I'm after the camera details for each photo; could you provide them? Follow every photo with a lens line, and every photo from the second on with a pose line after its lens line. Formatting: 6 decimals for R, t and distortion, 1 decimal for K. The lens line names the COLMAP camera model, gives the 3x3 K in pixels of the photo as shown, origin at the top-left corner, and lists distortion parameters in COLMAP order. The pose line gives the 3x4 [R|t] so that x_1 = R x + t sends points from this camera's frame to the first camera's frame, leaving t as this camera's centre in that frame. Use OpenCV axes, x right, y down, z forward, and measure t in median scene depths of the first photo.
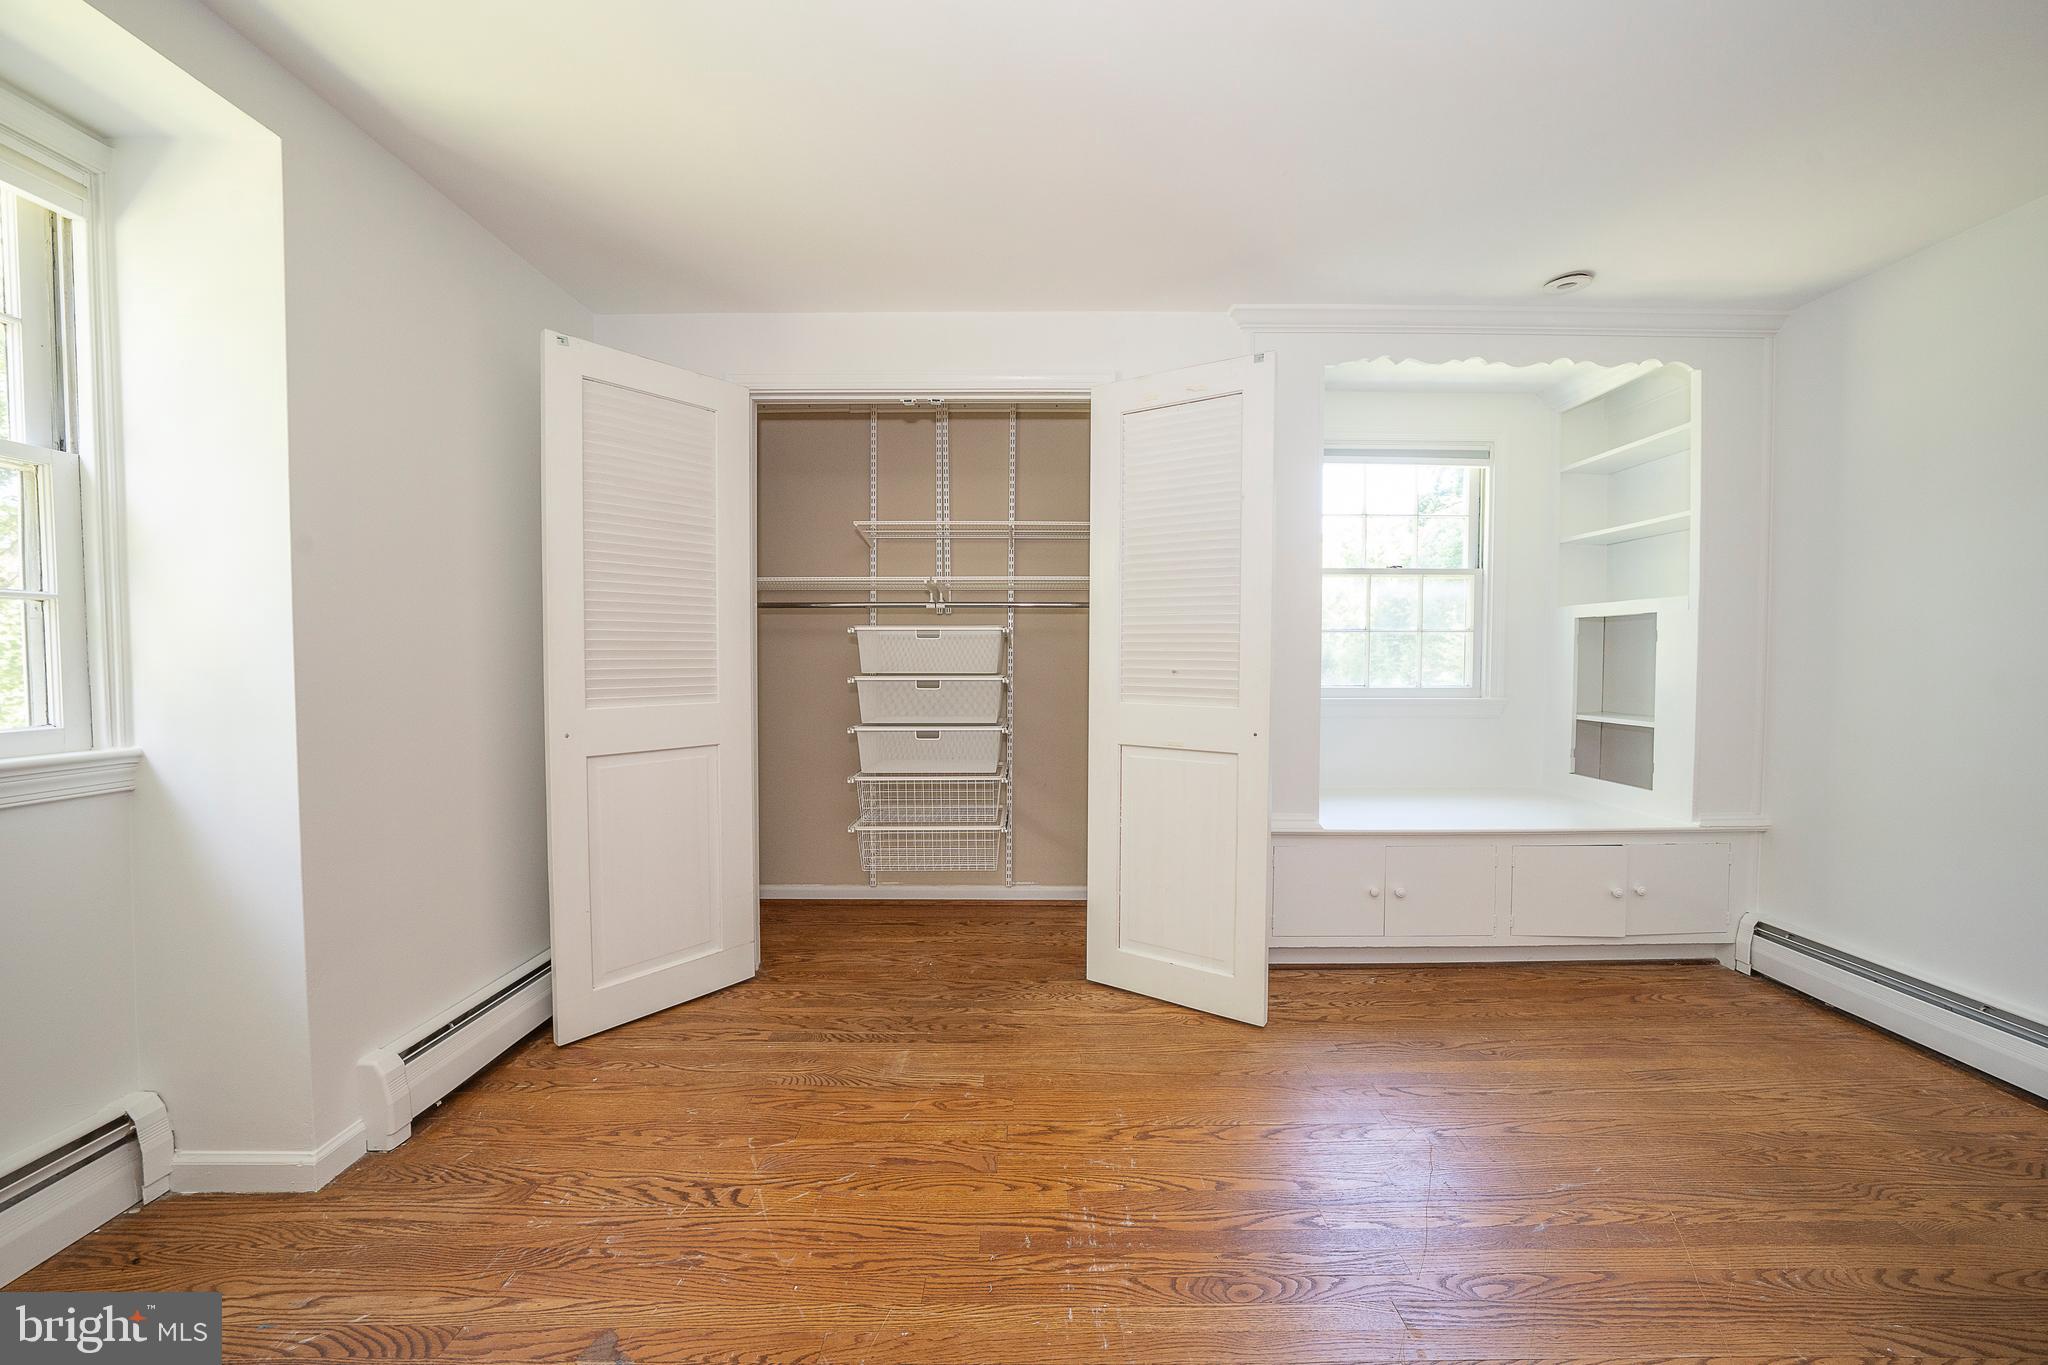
lens RADIAL K [[704.0, 0, 1028.1], [0, 704.0, 675.1], [0, 0, 1]] dist [-0.030071, 0.006523]
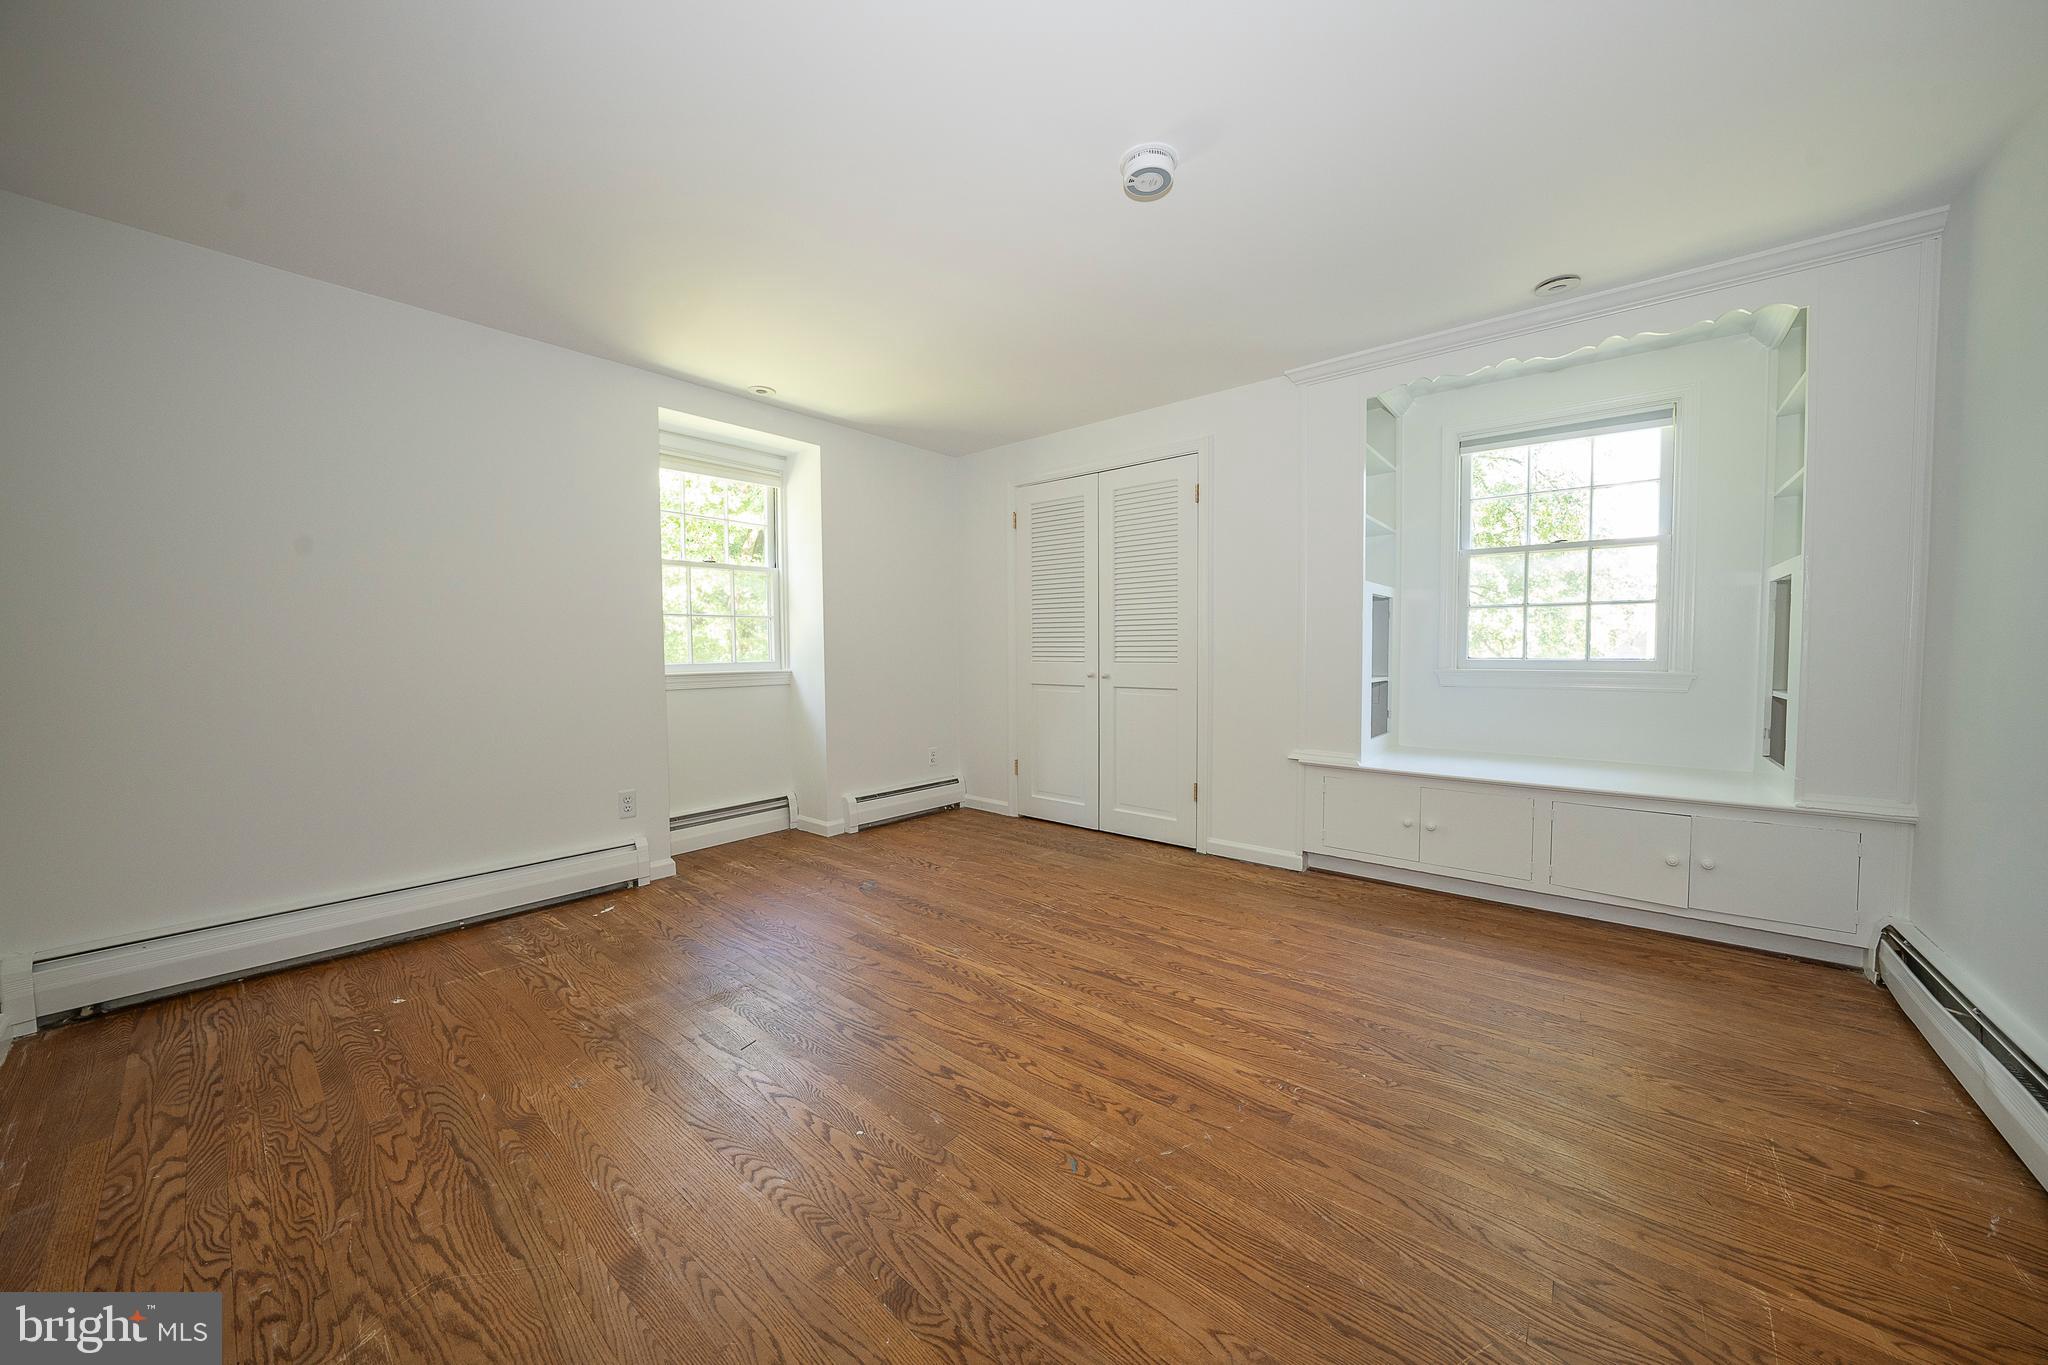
lens RADIAL K [[704.0, 0, 1028.1], [0, 704.0, 675.1], [0, 0, 1]] dist [-0.030071, 0.006523]
pose [[0.769794, 0.020384, -0.637967, 0.960097], [-0.011543, 0.999771, 0.018017, 0.049617], [0.638189, -0.006505, 0.769853, -0.449524]]
